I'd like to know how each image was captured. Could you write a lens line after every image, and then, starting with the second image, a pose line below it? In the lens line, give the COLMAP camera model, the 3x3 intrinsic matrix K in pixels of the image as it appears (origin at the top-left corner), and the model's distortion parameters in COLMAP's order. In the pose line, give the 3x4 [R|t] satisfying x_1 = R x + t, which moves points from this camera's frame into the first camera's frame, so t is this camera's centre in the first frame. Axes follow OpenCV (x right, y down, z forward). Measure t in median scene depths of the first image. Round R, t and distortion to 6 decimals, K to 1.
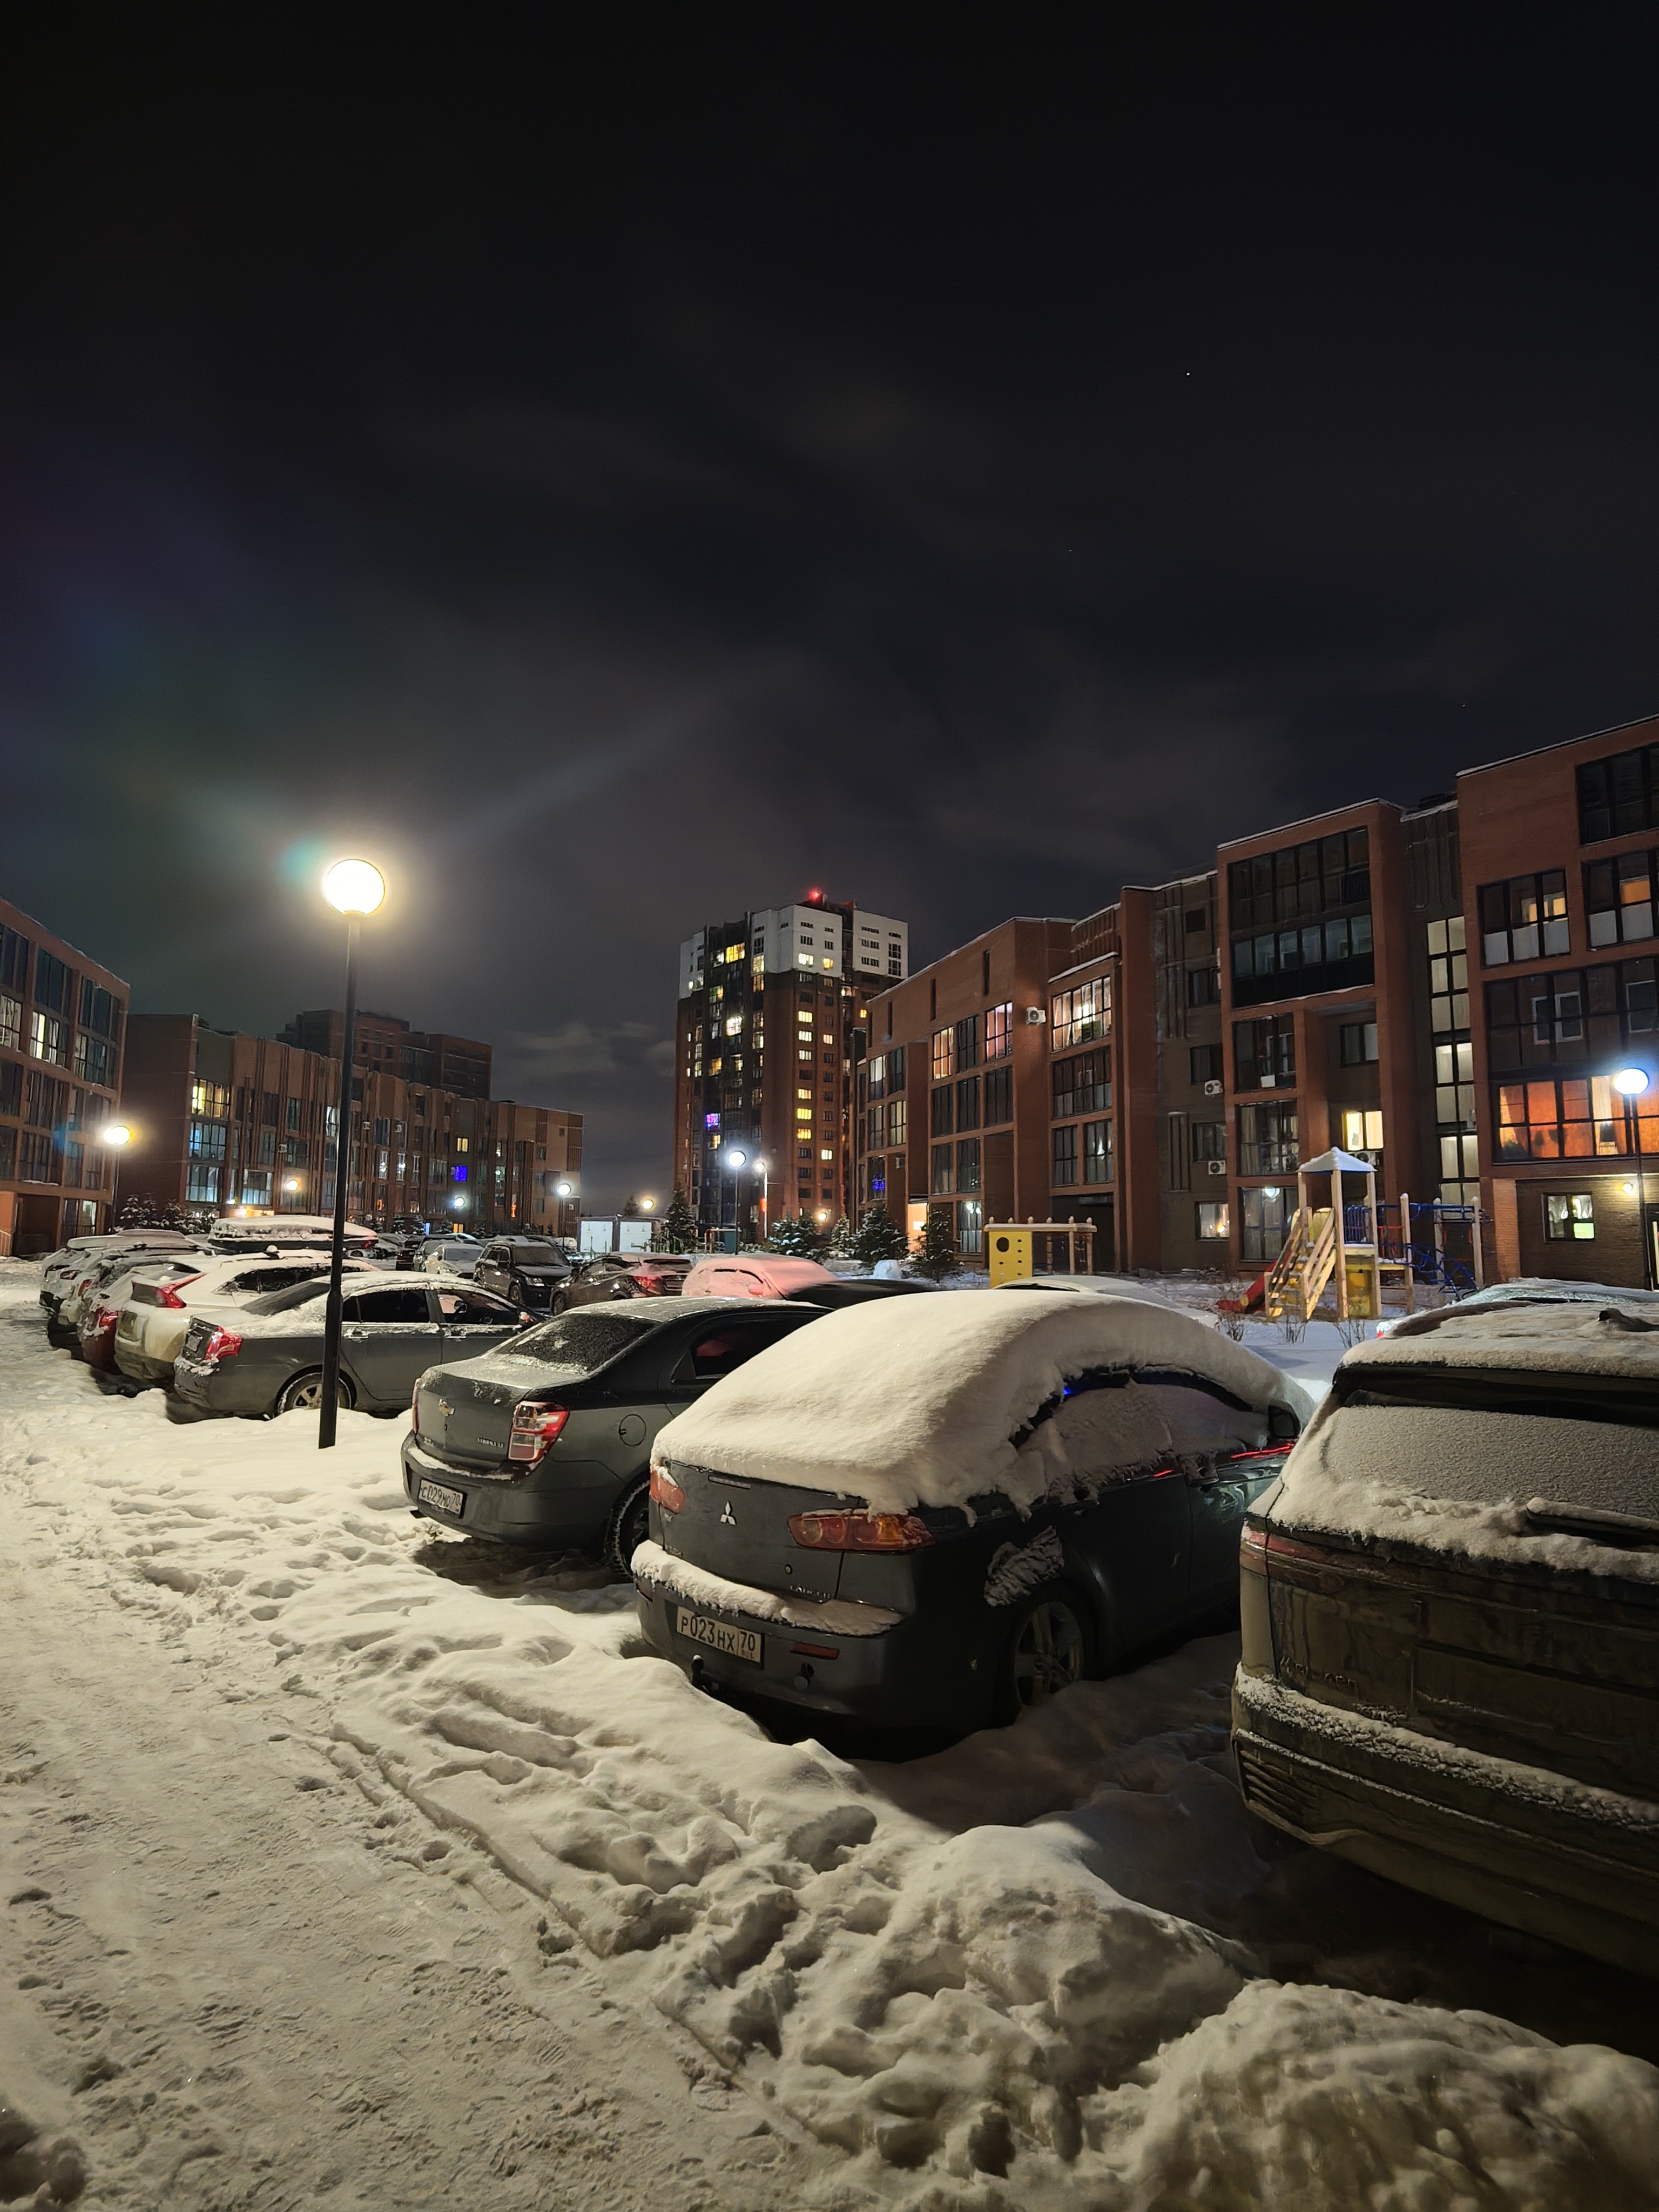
lens RADIAL K [[1204.6, 0, 829.5], [0, 1204.6, 1106.0], [0, 0, 1]] dist [-0.001610, -0.000080]
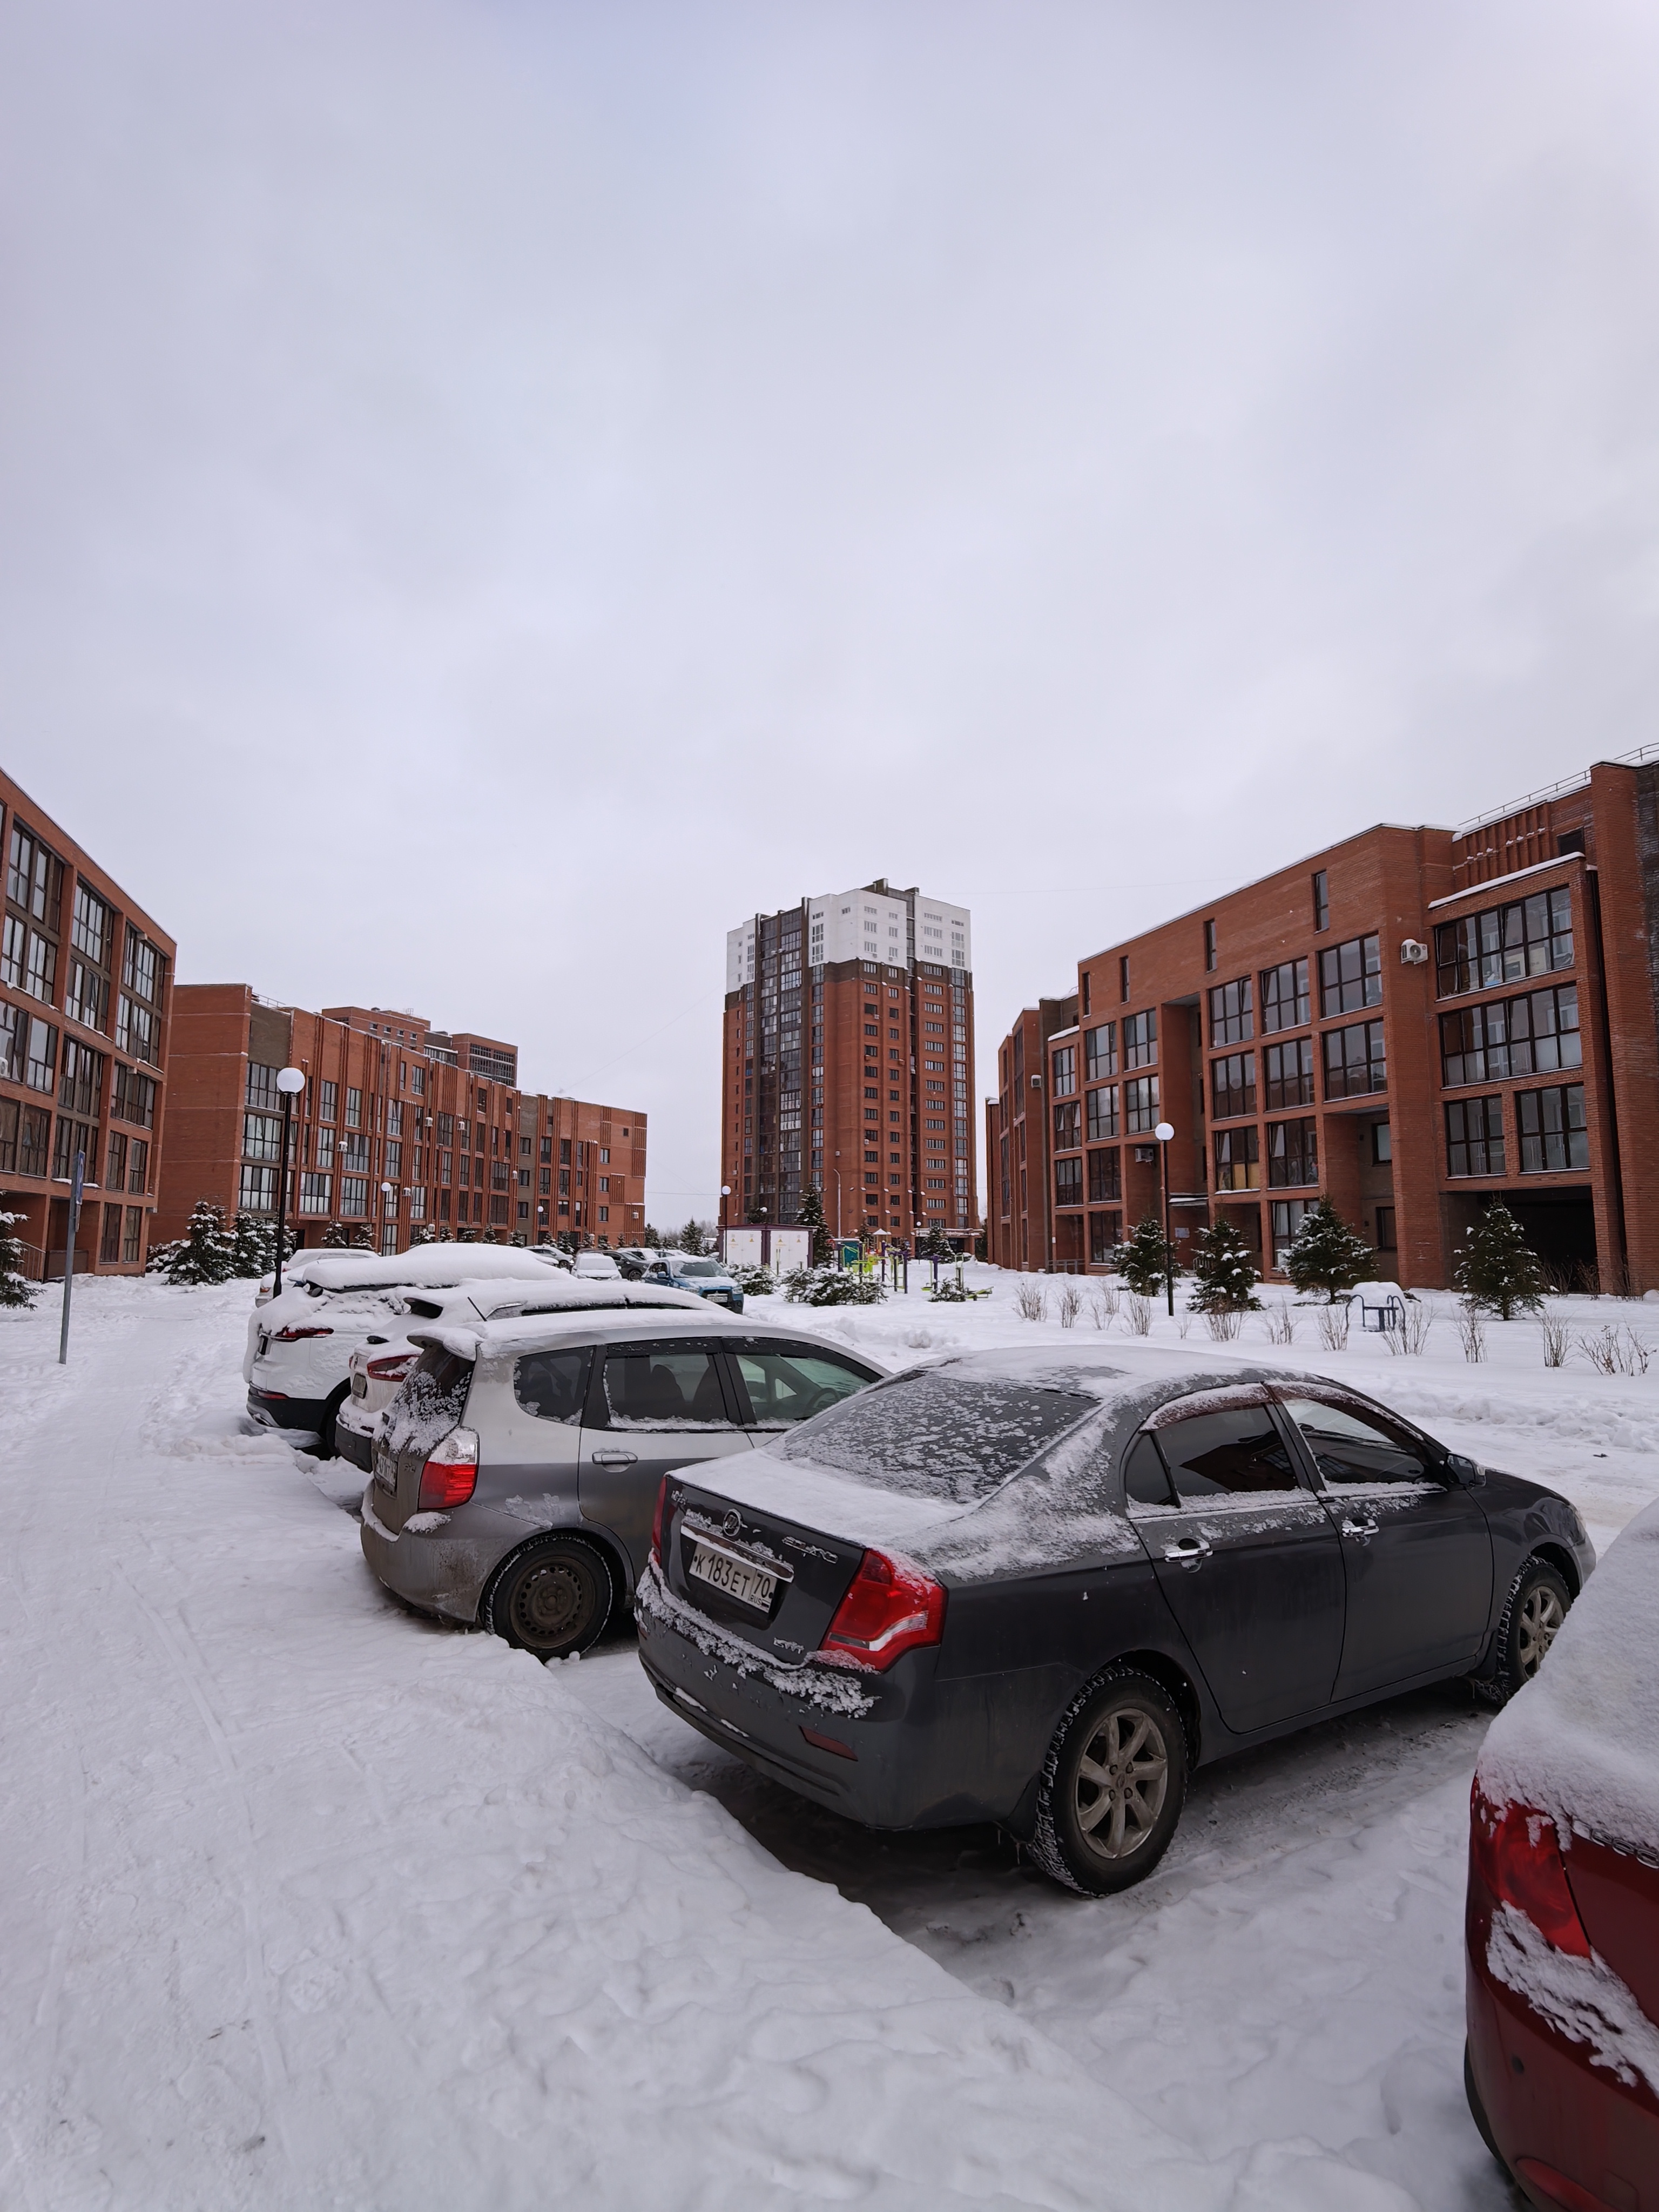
lens RADIAL K [[1204.6, 0, 829.5], [0, 1204.6, 1106.0], [0, 0, 1]] dist [-0.001610, -0.000080]
pose [[0.999894, -0.005380, 0.013518, -0.128041], [0.005494, 0.999950, -0.008392, 0.015763], [-0.013472, 0.008466, 0.999873, 0.156483]]
